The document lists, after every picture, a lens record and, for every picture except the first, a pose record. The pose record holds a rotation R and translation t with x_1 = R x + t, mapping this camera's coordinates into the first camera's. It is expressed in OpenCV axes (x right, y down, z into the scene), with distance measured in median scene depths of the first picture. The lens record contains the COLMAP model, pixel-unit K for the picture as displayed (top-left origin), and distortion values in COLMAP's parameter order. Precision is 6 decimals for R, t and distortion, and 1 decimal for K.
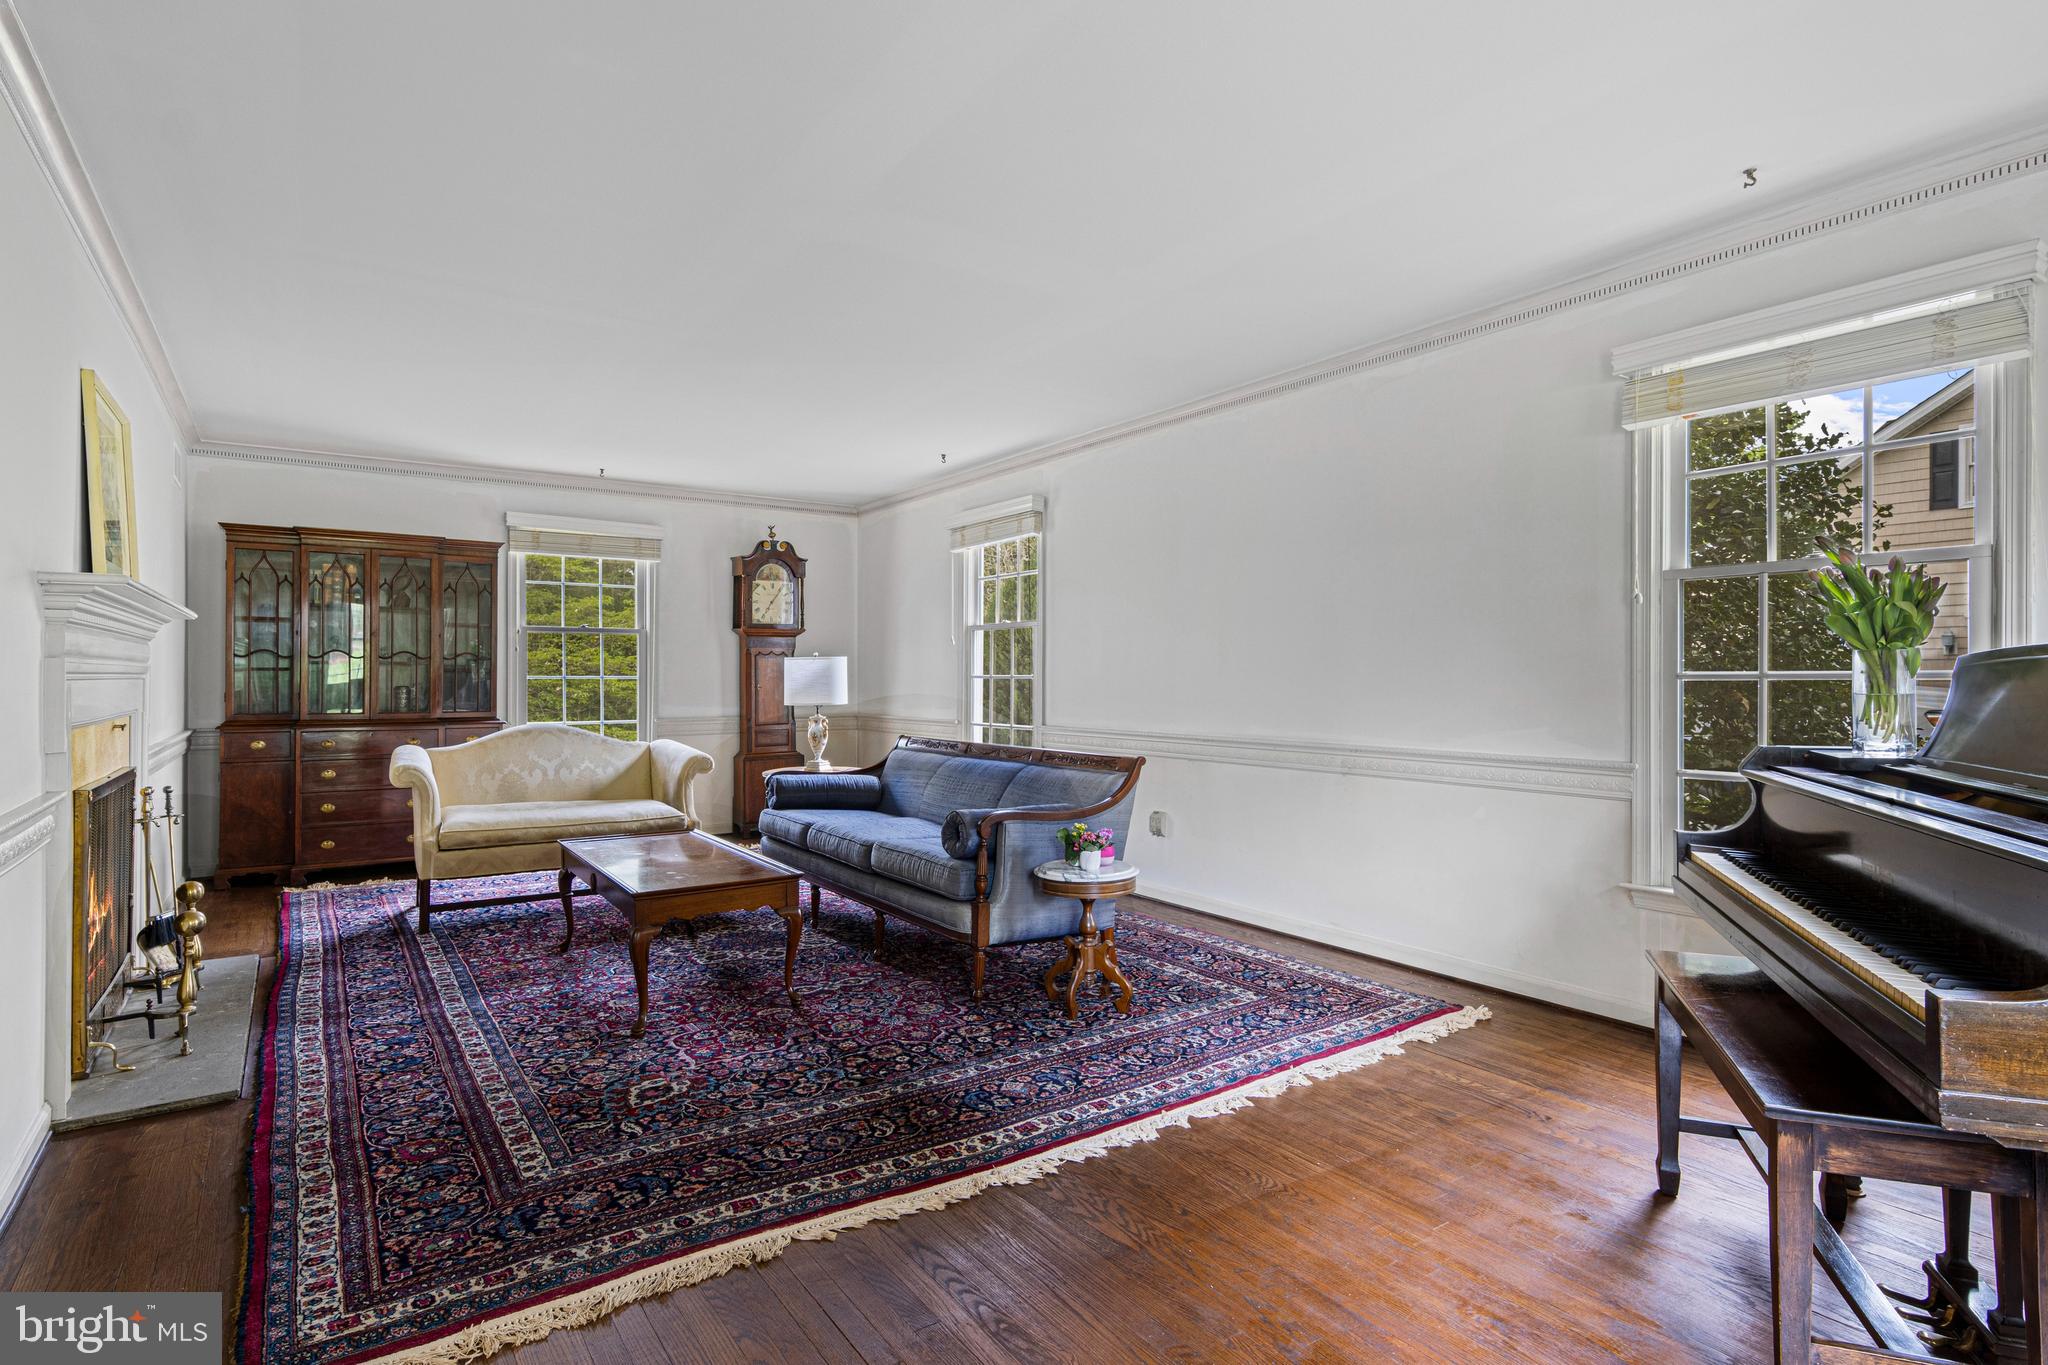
lens RADIAL K [[1048.1, 0, 1025.0], [0, 1048.1, 682.9], [0, 0, 1]] dist [0.010521, -0.001562]
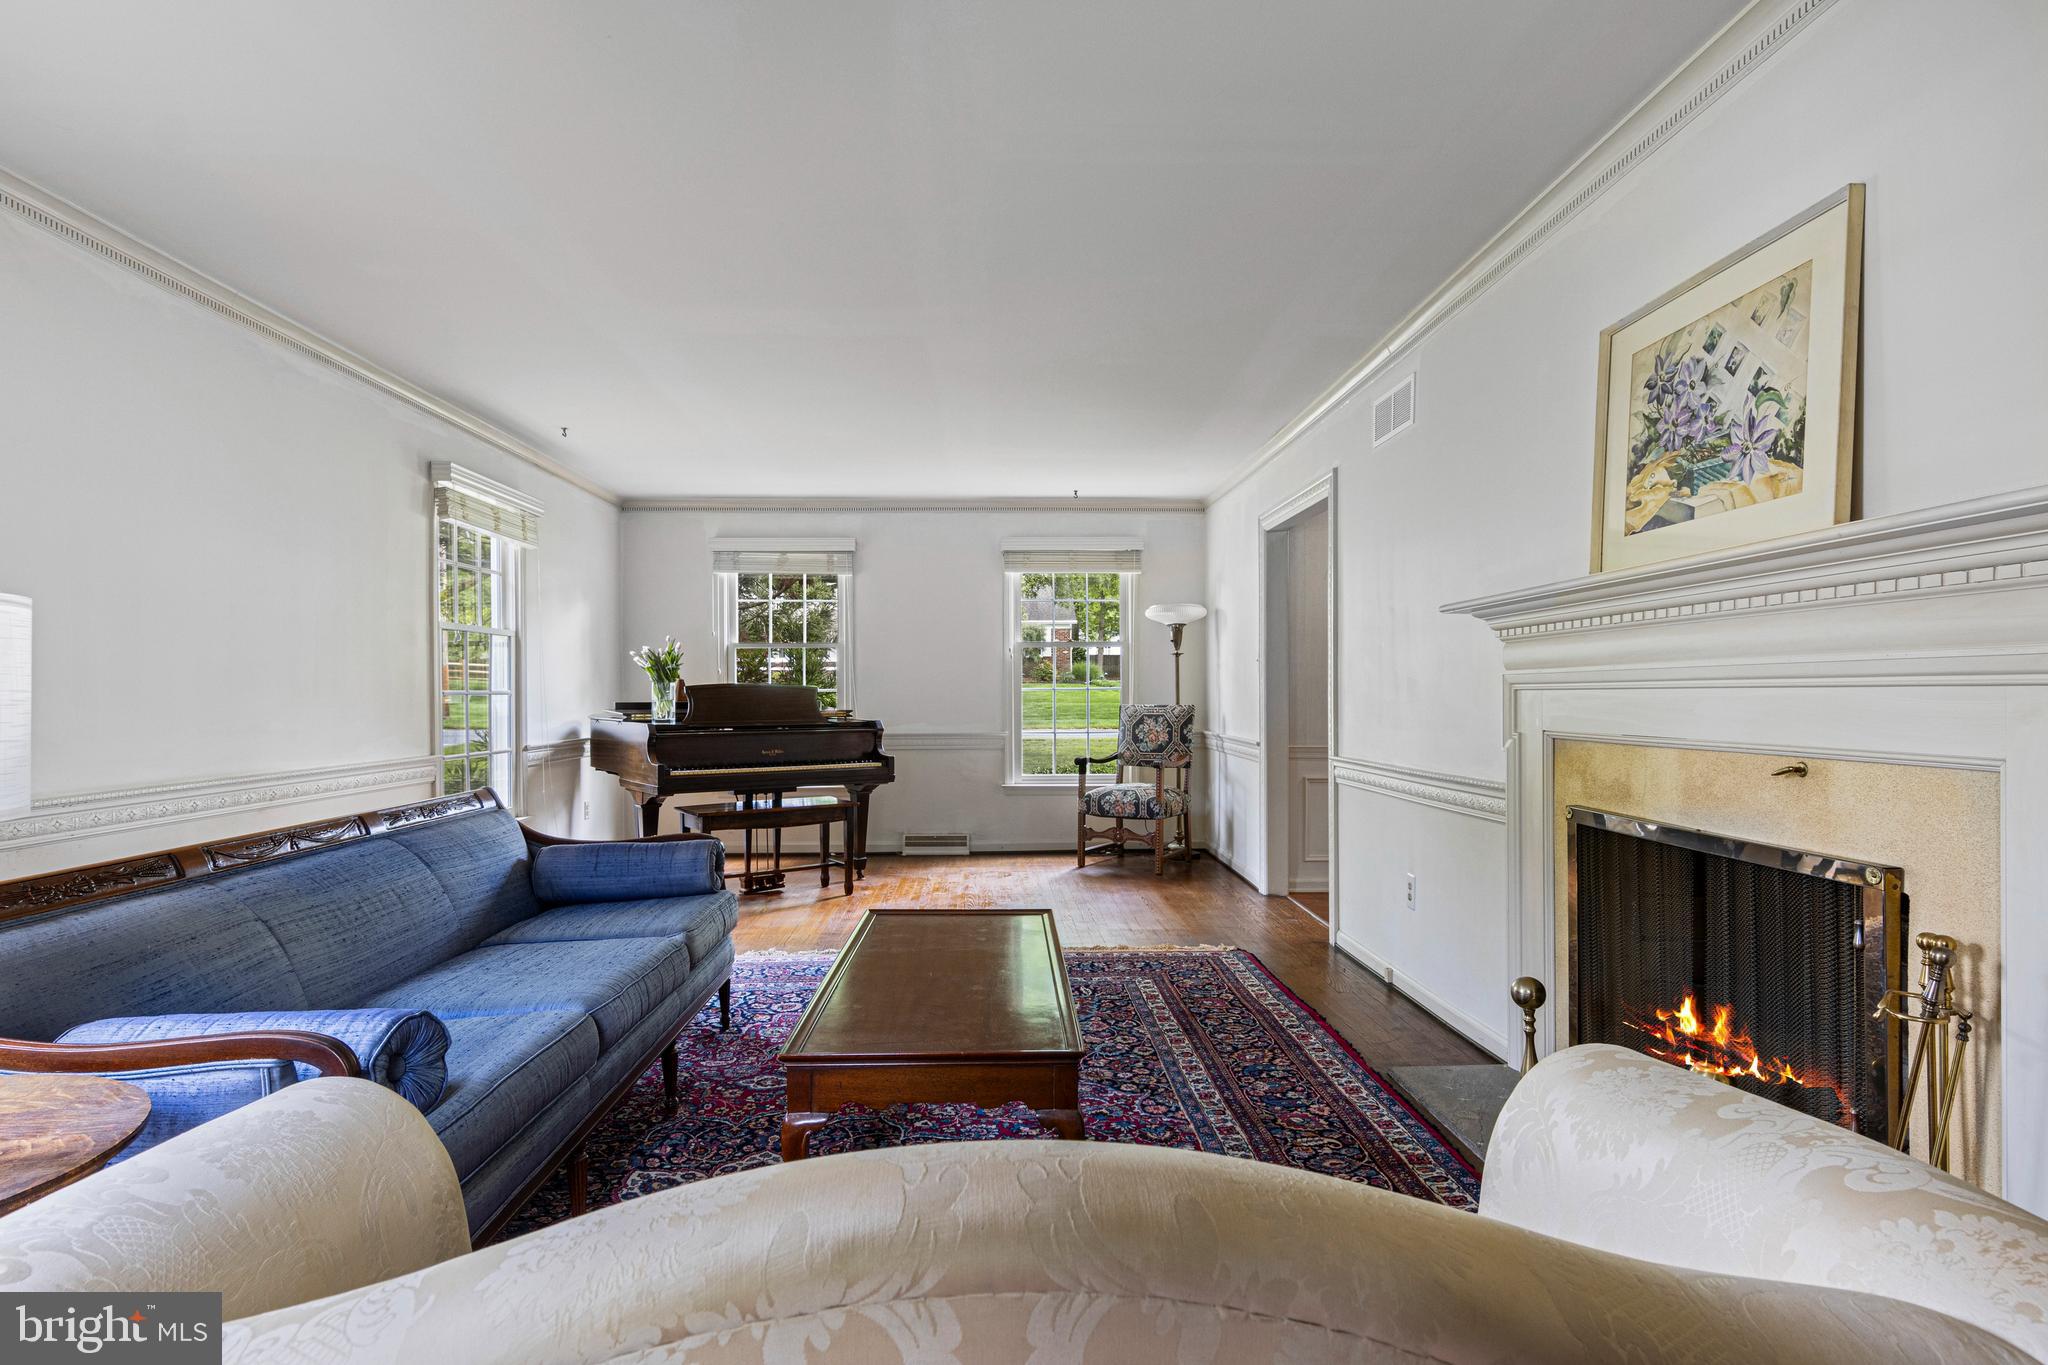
lens RADIAL K [[1048.1, 0, 1025.0], [0, 1048.1, 682.9], [0, 0, 1]] dist [0.010521, -0.001562]
pose [[-0.845850, 0.008622, 0.533351, -0.909898], [0.006370, 0.999961, -0.006063, -0.005866], [-0.533382, -0.001731, -0.845873, 1.907682]]
